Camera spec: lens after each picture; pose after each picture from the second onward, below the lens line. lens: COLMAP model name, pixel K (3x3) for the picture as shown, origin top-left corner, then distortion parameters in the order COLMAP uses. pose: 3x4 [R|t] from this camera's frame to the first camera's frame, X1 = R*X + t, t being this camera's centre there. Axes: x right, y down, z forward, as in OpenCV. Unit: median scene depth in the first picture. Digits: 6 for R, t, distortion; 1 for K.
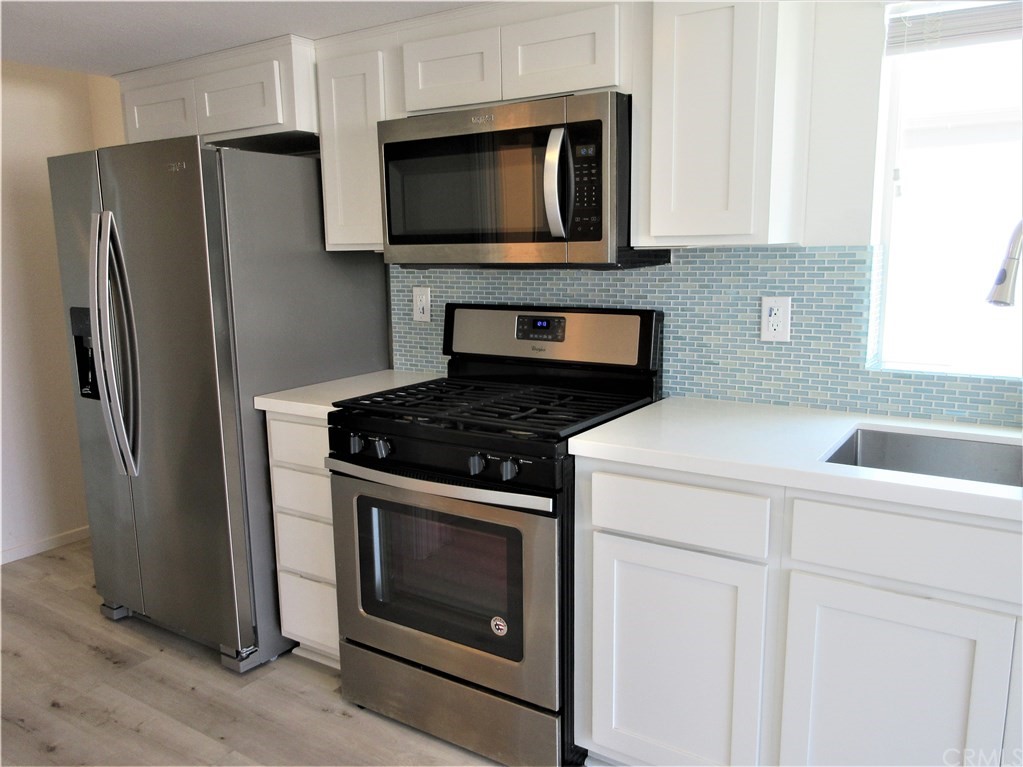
lens RADIAL K [[788.4, 0, 560.5], [0, 788.4, 395.9], [0, 0, 1]] dist [-0.004978, 0.004287]
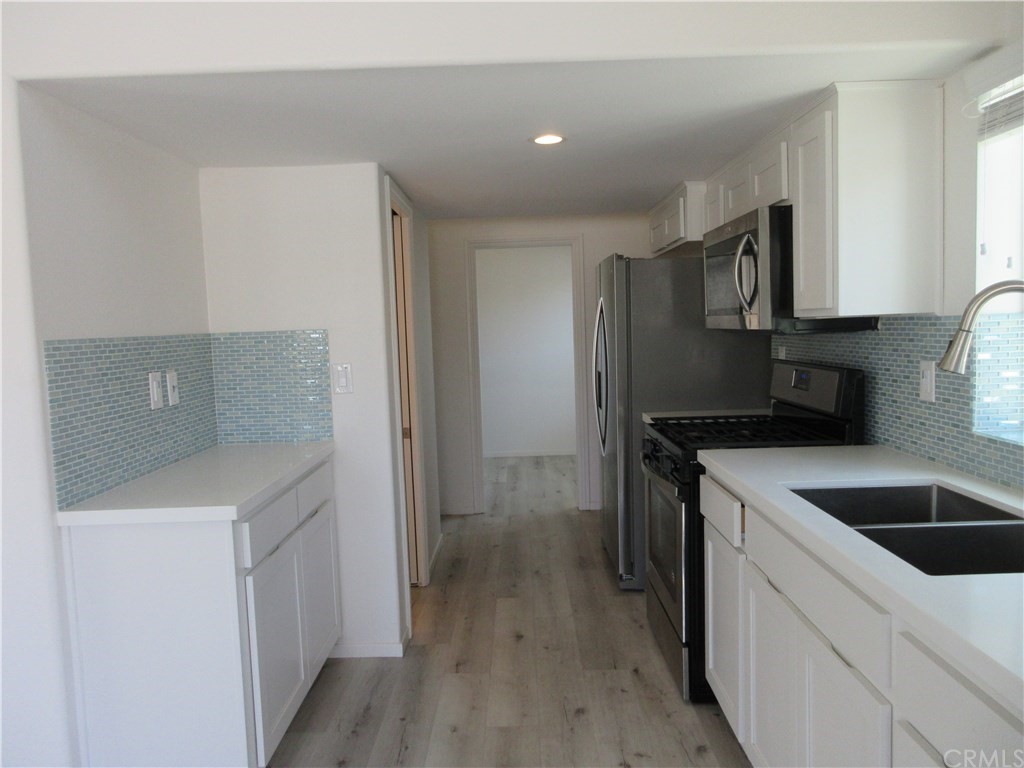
lens RADIAL K [[789.1, 0, 508.7], [0, 789.1, 386.5], [0, 0, 1]] dist [-0.004978, 0.004287]
pose [[0.536786, 0.064769, -0.841229, 0.845329], [-0.128142, 0.991741, -0.005409, -0.008933], [0.833931, 0.110701, 0.540652, -0.075787]]
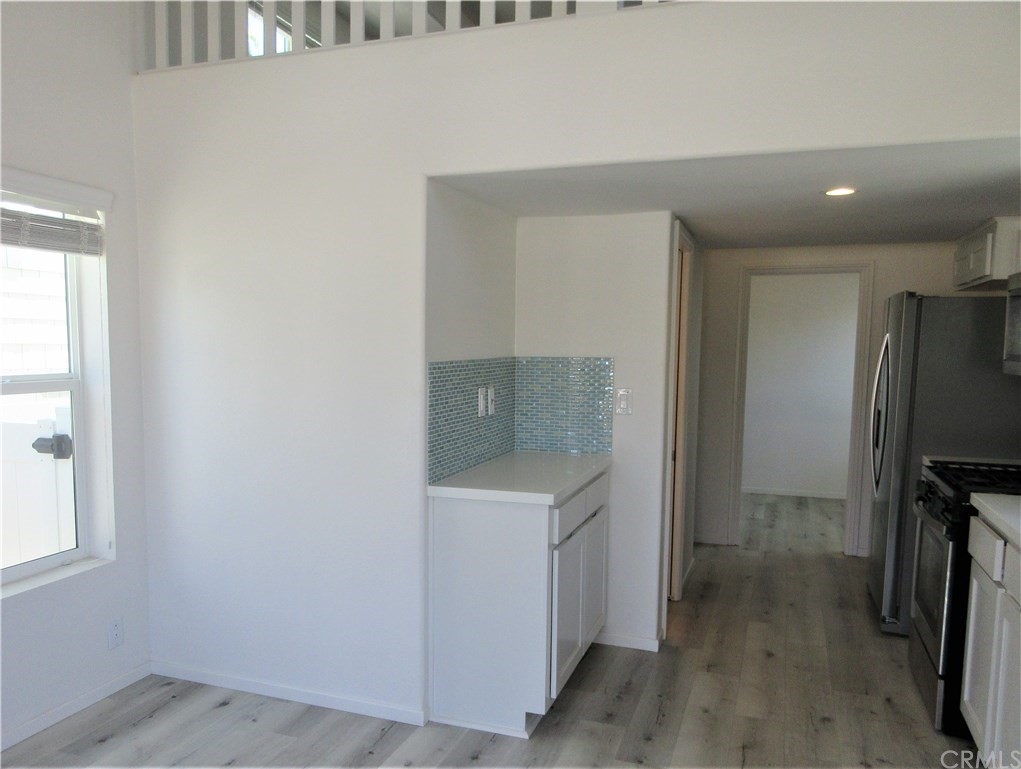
lens RADIAL K [[877.0, 0, 437.6], [0, 877.0, 439.2], [0, 0, 1]] dist [0.012184, -0.004107]
pose [[0.199870, 0.124190, -0.971920, 1.161482], [-0.186953, 0.978545, 0.086590, -0.001462], [0.961822, 0.164396, 0.218799, -0.300038]]
